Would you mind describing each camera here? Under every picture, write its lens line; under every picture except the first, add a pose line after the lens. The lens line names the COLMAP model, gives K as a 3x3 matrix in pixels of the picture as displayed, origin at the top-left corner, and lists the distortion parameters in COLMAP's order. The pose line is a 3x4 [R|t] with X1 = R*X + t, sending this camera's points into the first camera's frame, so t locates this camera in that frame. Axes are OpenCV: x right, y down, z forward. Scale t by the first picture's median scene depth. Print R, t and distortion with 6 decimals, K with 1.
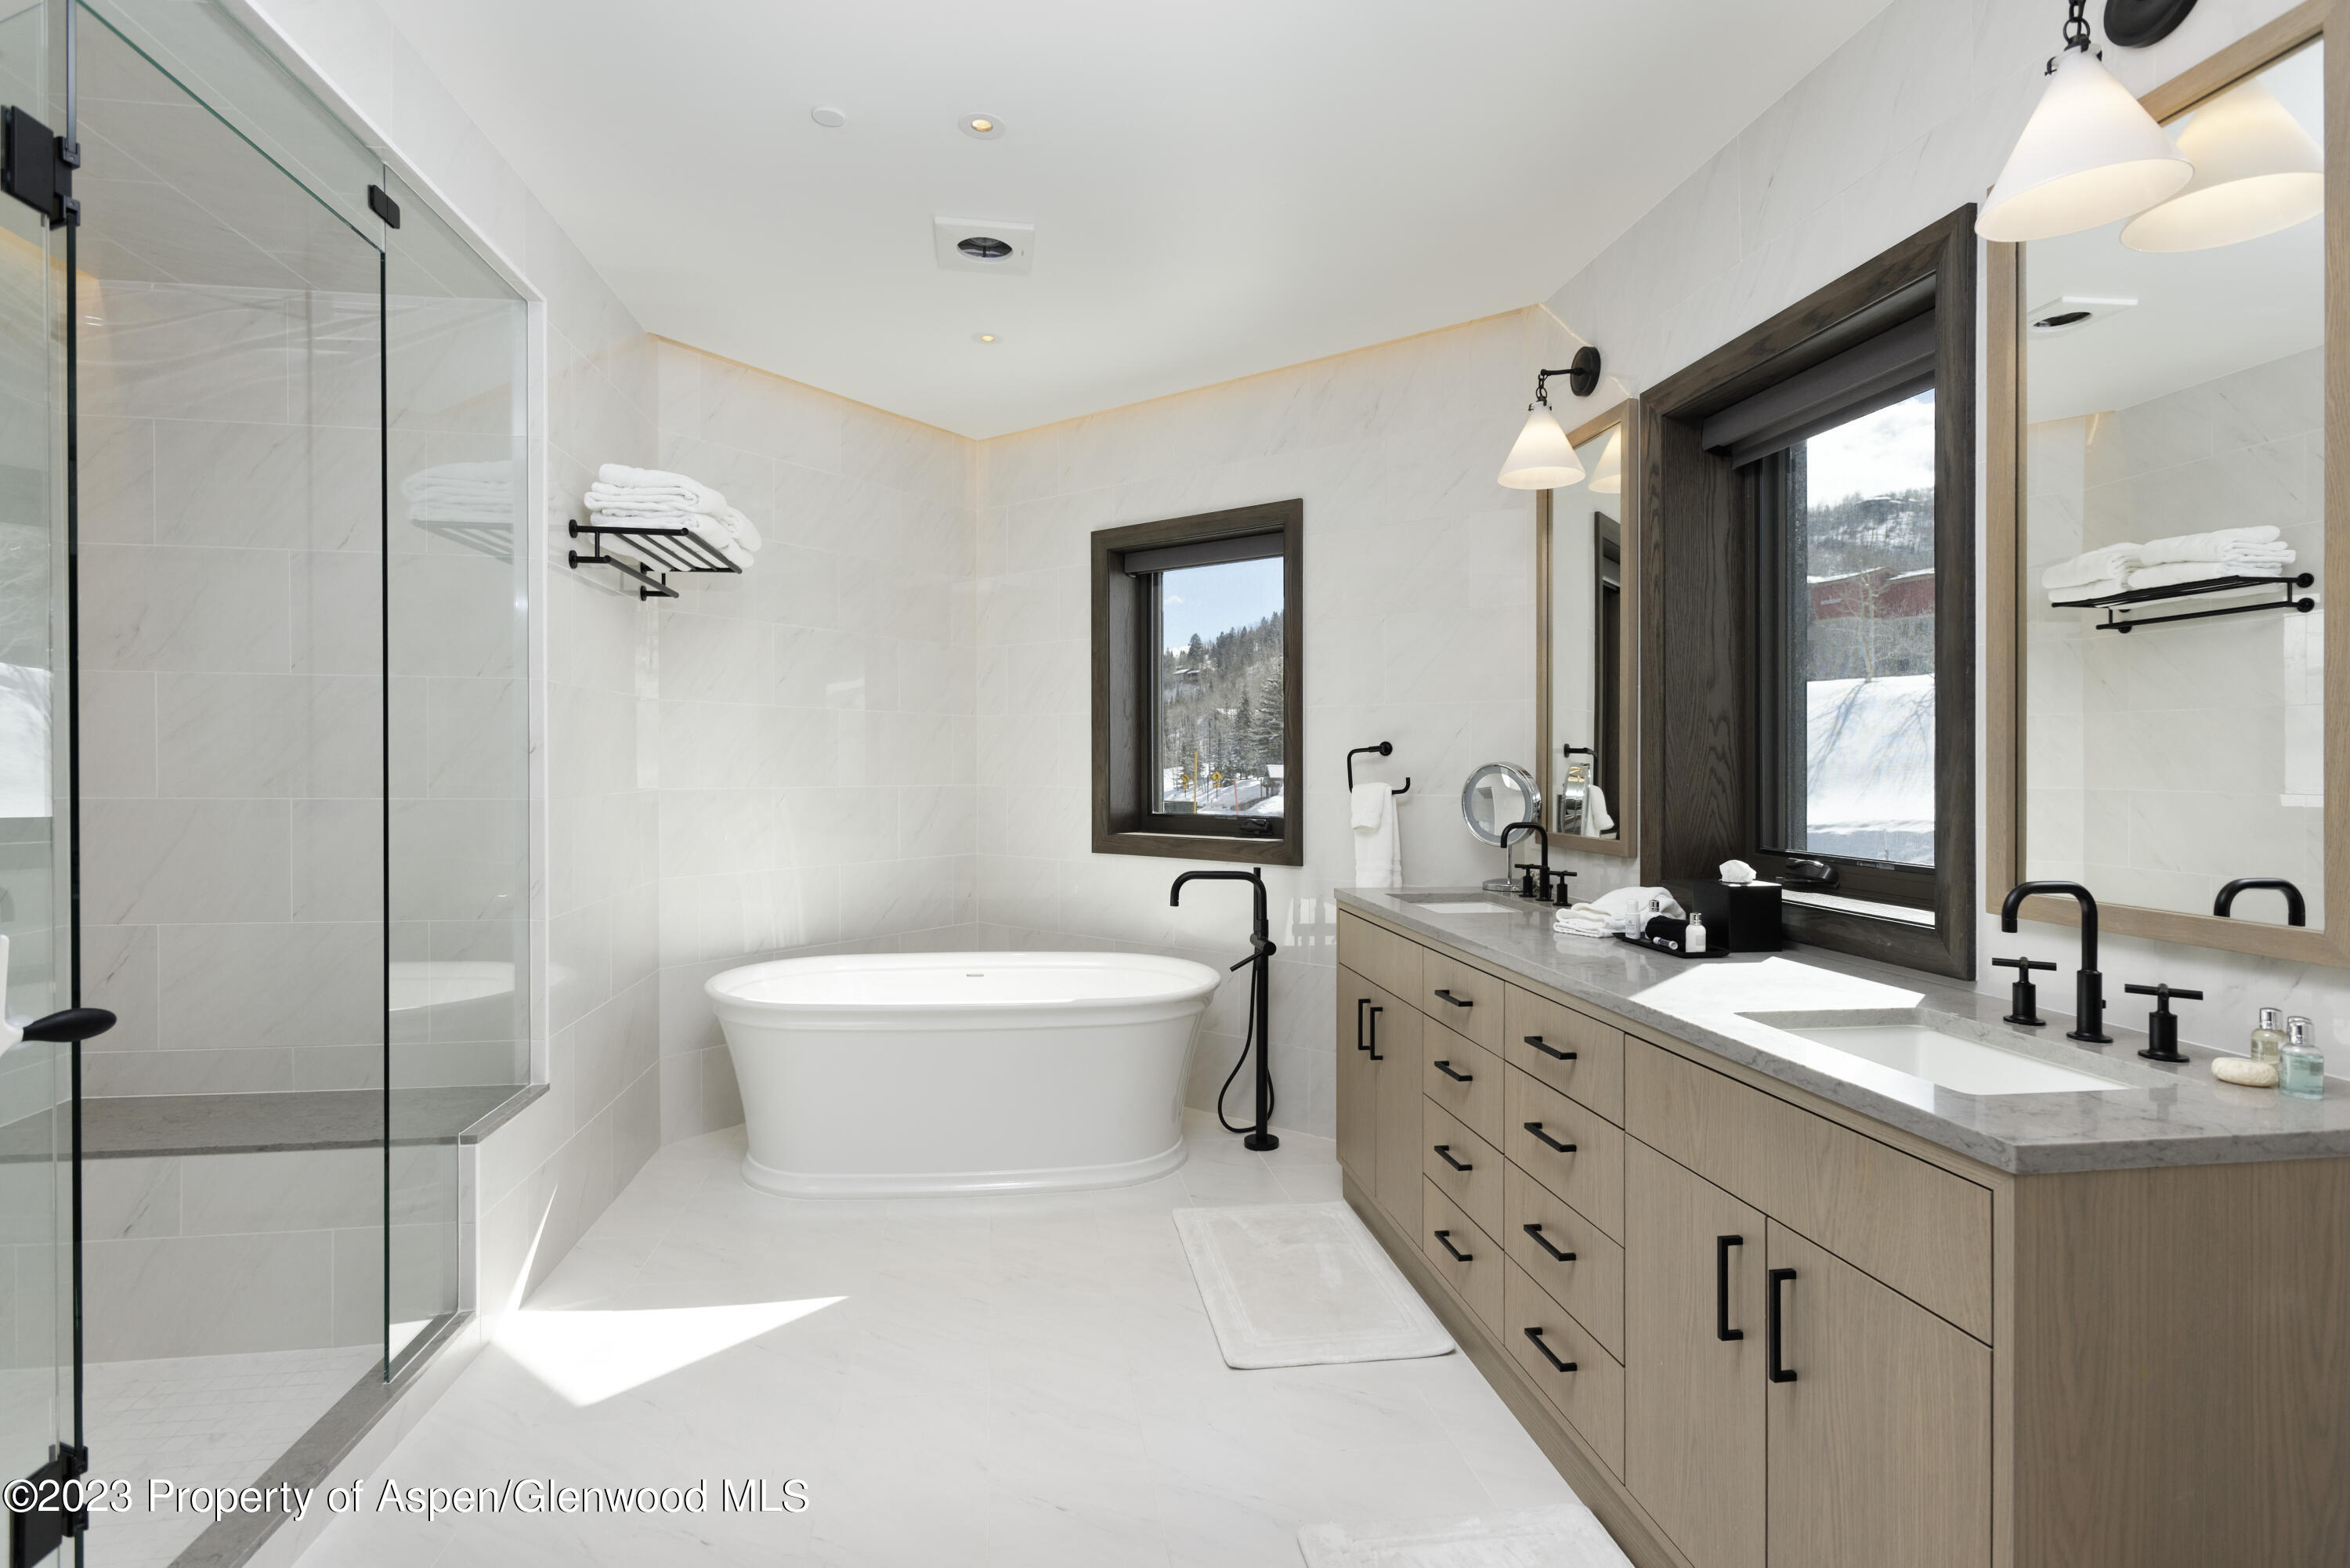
lens RADIAL K [[1150.4, 0, 1175.0], [0, 1150.4, 784.0], [0, 0, 1]] dist [-0.000676, 0.000008]
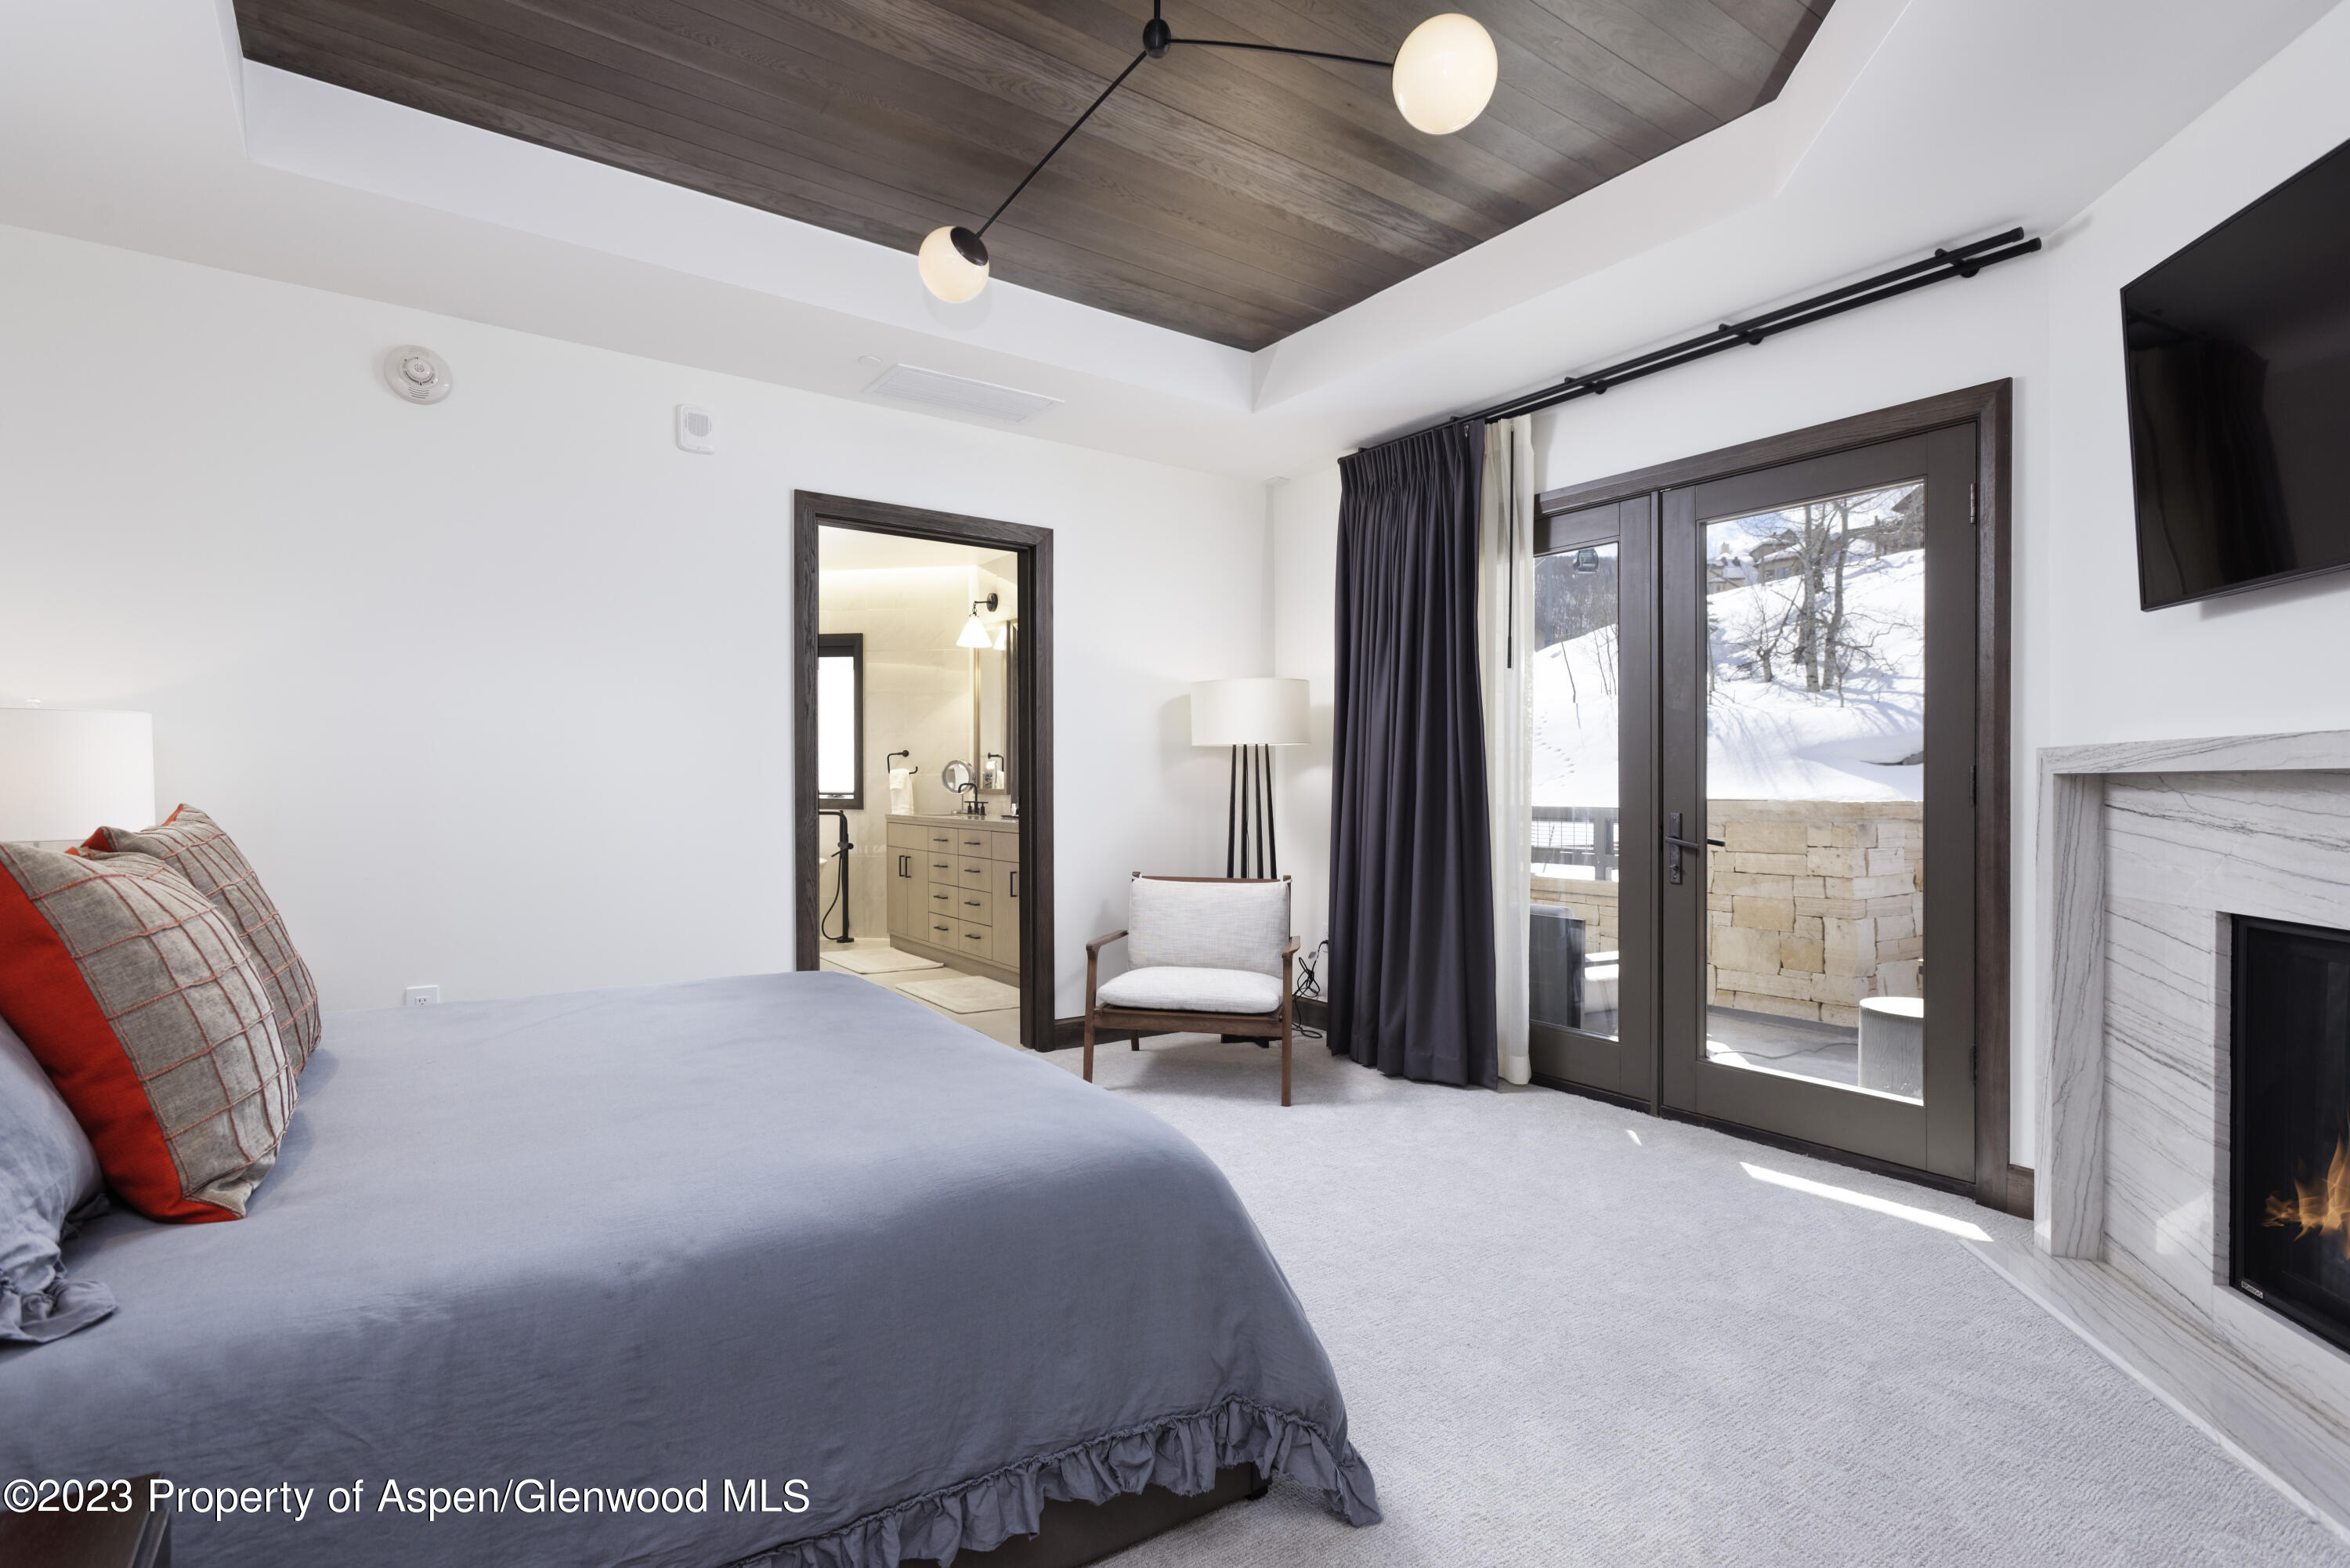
lens RADIAL K [[1150.4, 0, 1175.0], [0, 1150.4, 784.0], [0, 0, 1]] dist [-0.000676, 0.000008]
pose [[0.894305, 0.011518, 0.447309, -0.365300], [0.000567, 0.999639, -0.026873, 0.098211], [-0.447457, 0.024286, 0.893976, -1.272669]]
